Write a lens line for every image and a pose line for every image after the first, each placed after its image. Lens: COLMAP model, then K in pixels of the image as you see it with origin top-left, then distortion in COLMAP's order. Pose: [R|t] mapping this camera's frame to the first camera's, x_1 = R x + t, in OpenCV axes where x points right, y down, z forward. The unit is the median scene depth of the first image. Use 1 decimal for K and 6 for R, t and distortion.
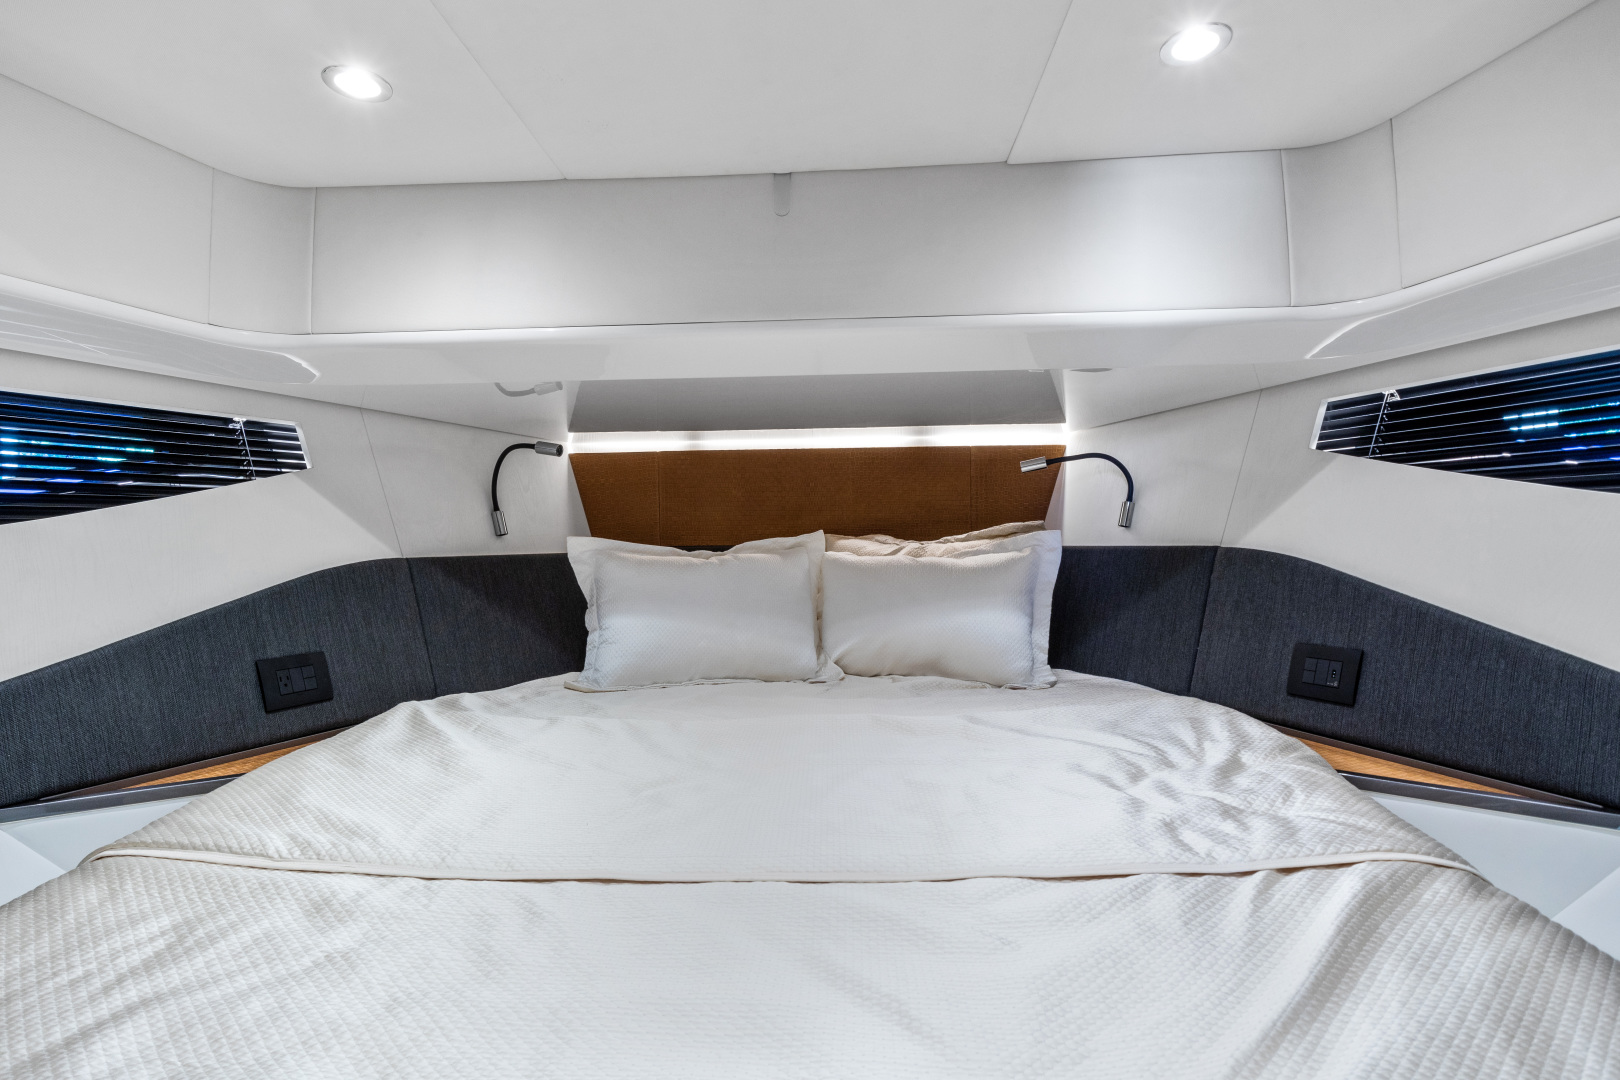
lens RADIAL K [[791.4, 0, 810.6], [0, 791.4, 557.2], [0, 0, 1]] dist [-0.011737, -0.000652]
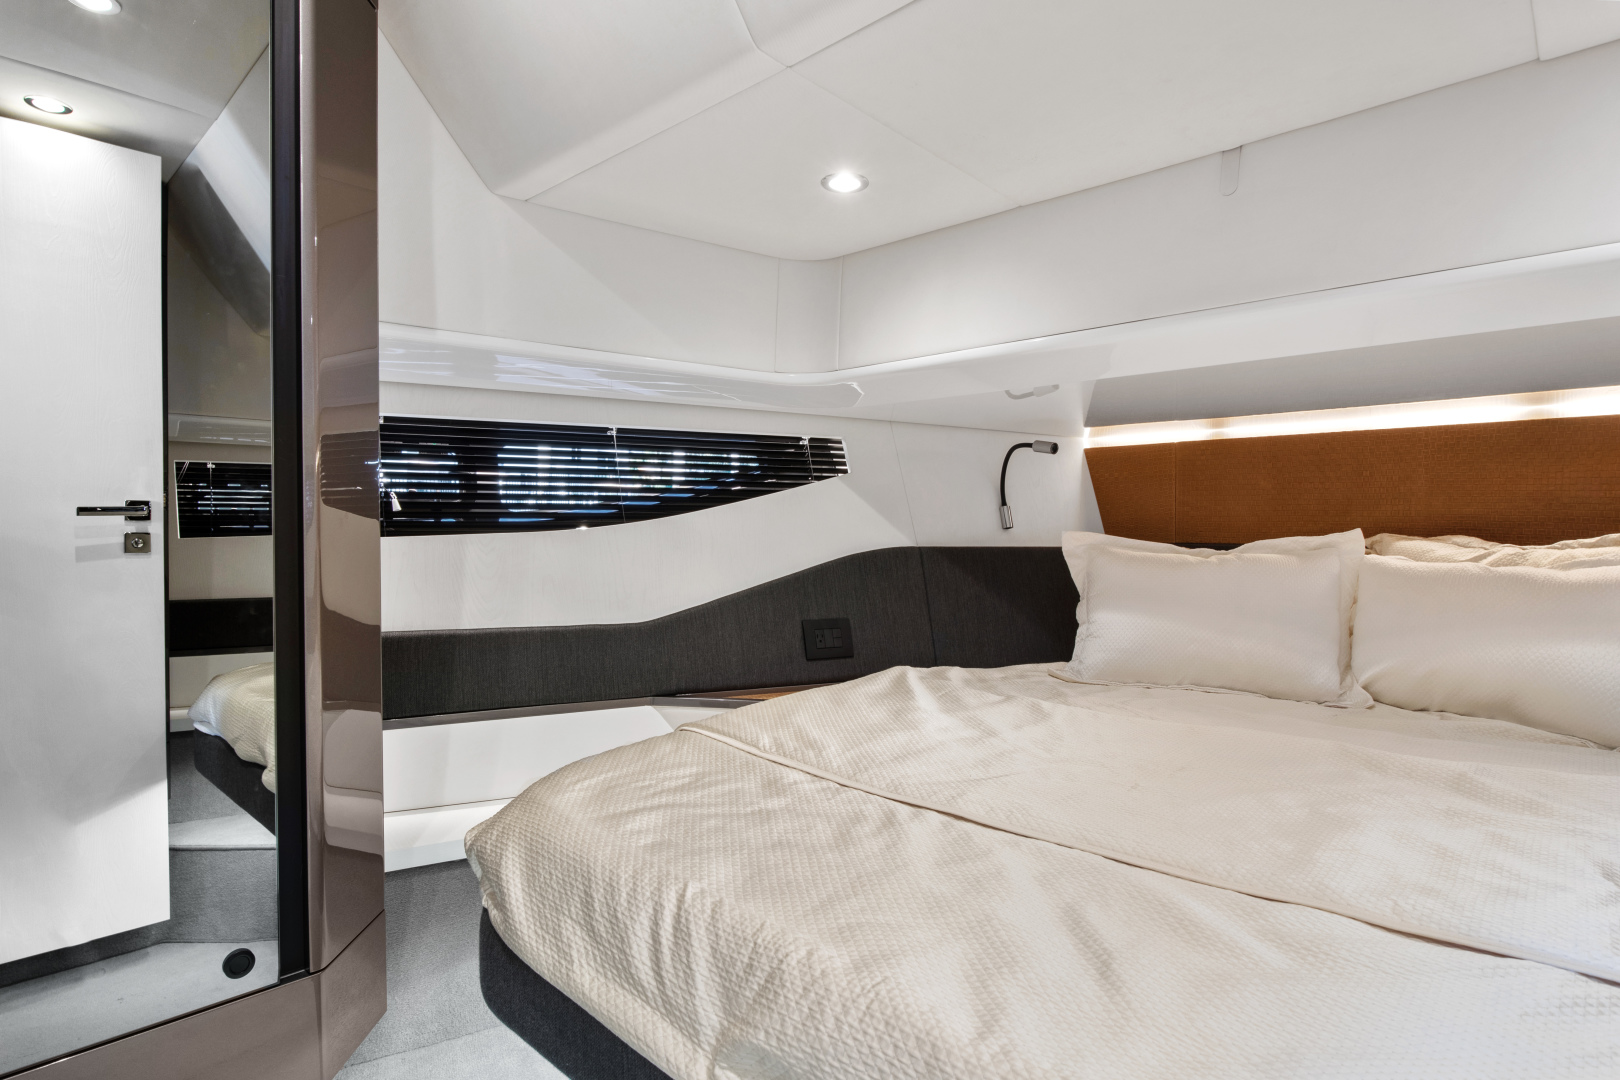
lens RADIAL K [[838.5, 0, 812.6], [0, 838.5, 568.5], [0, 0, 1]] dist [-0.019841, 0.000044]
pose [[0.761332, 0.045820, -0.646741, 0.162618], [-0.032591, 0.998943, 0.032407, -0.001912], [0.647543, -0.003594, 0.762021, -0.050319]]
